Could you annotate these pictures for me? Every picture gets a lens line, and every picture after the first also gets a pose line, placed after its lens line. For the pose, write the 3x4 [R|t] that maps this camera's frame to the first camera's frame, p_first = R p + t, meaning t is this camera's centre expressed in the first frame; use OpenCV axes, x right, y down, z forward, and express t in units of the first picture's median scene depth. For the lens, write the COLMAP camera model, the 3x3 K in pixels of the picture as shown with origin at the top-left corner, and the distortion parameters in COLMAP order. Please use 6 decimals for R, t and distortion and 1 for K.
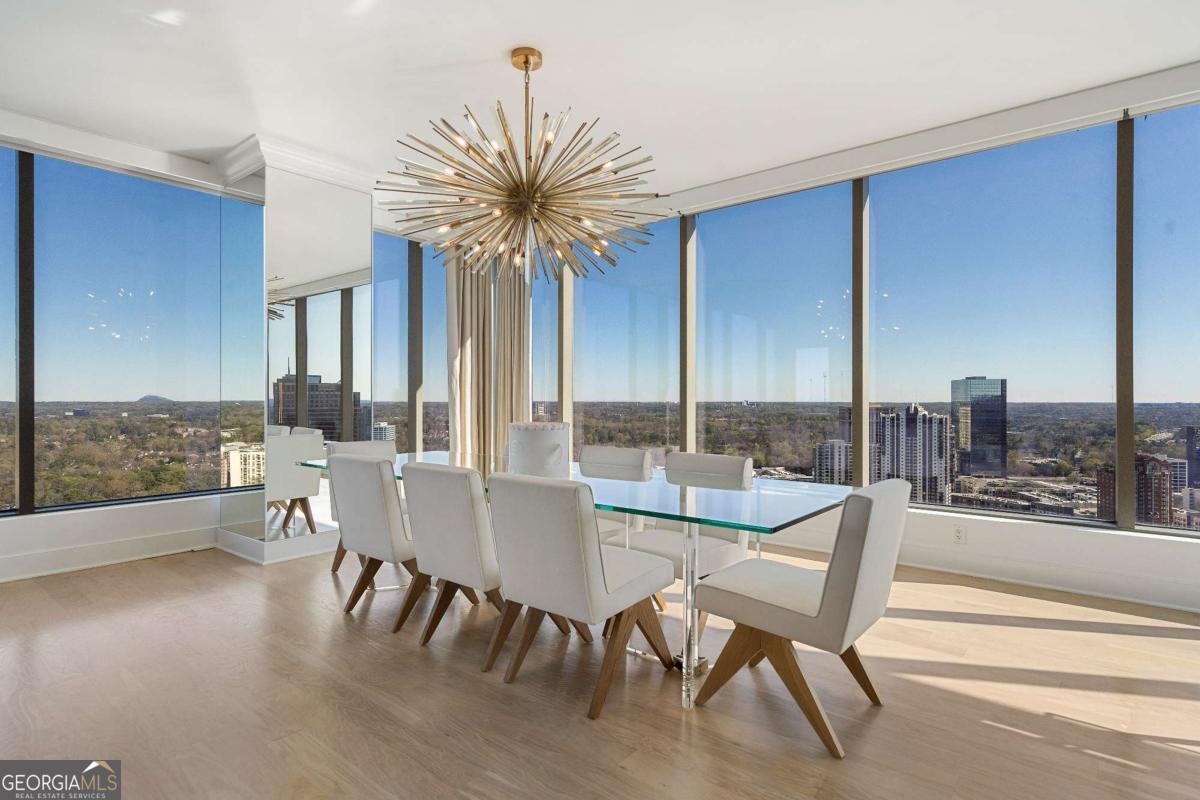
lens RADIAL K [[623.4, 0, 603.0], [0, 623.4, 397.4], [0, 0, 1]] dist [-0.004291, -0.002023]
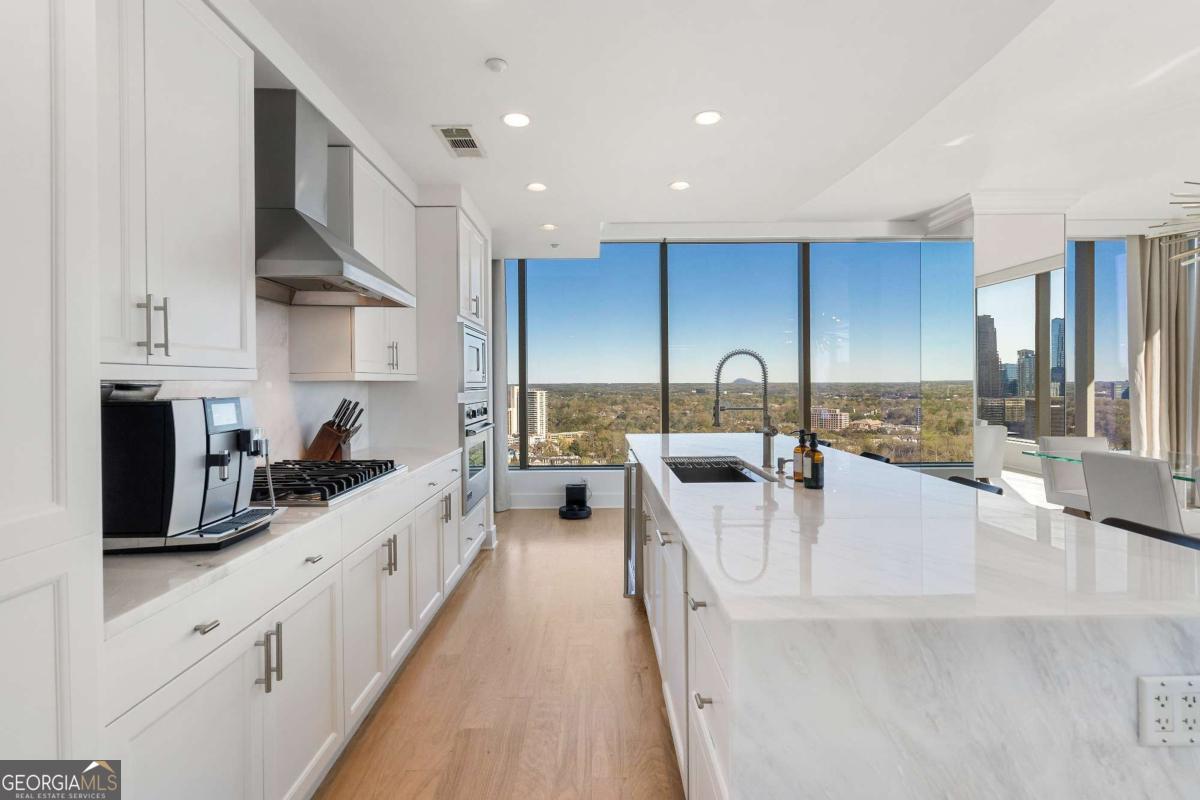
lens RADIAL K [[558.8, 0, 595.3], [0, 558.8, 385.6], [0, 0, 1]] dist [-0.004776, 0.002549]
pose [[0.629572, 0.001697, -0.776940, -0.093234], [0.007228, 0.999942, 0.008040, -0.024201], [0.776909, -0.010677, 0.629523, -0.209881]]
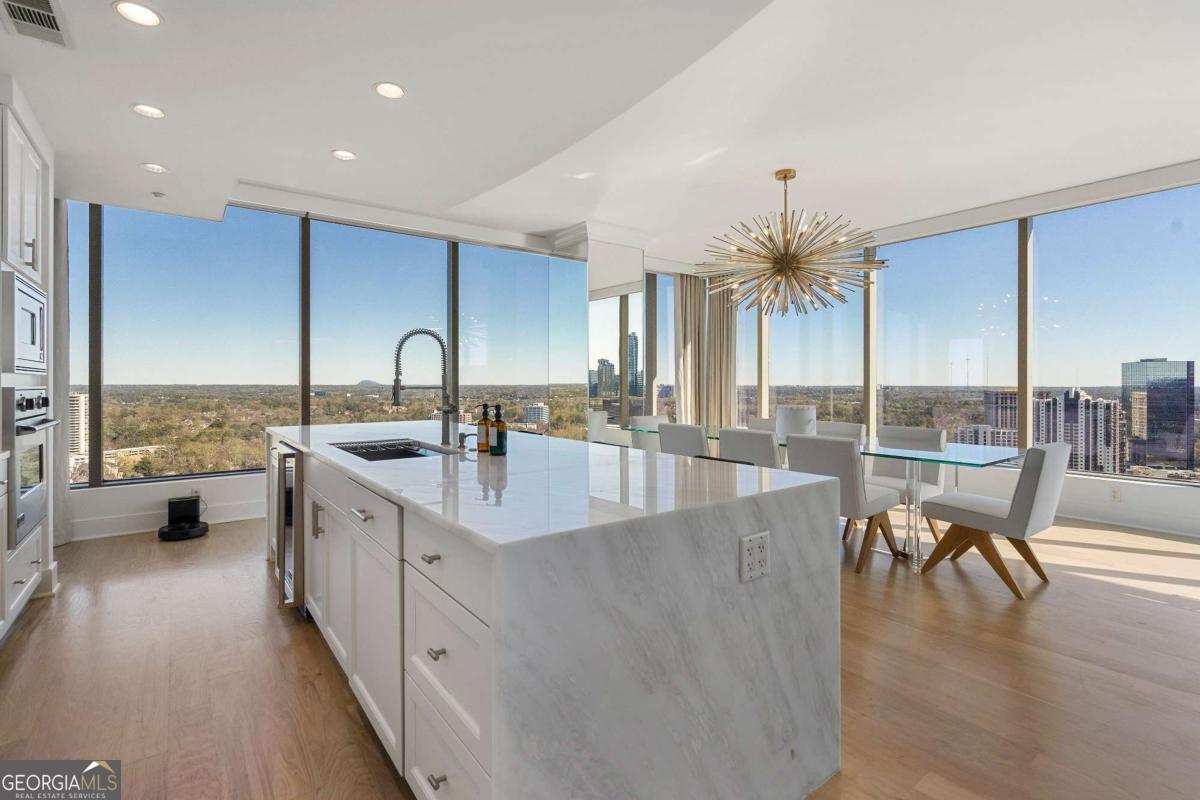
lens RADIAL K [[558.8, 0, 594.7], [0, 558.8, 382.6], [0, 0, 1]] dist [-0.004776, 0.002549]
pose [[0.969645, -0.000339, -0.244518, -0.117840], [0.000754, 0.999998, 0.001606, -0.008598], [0.244517, -0.001742, 0.969643, -0.236400]]
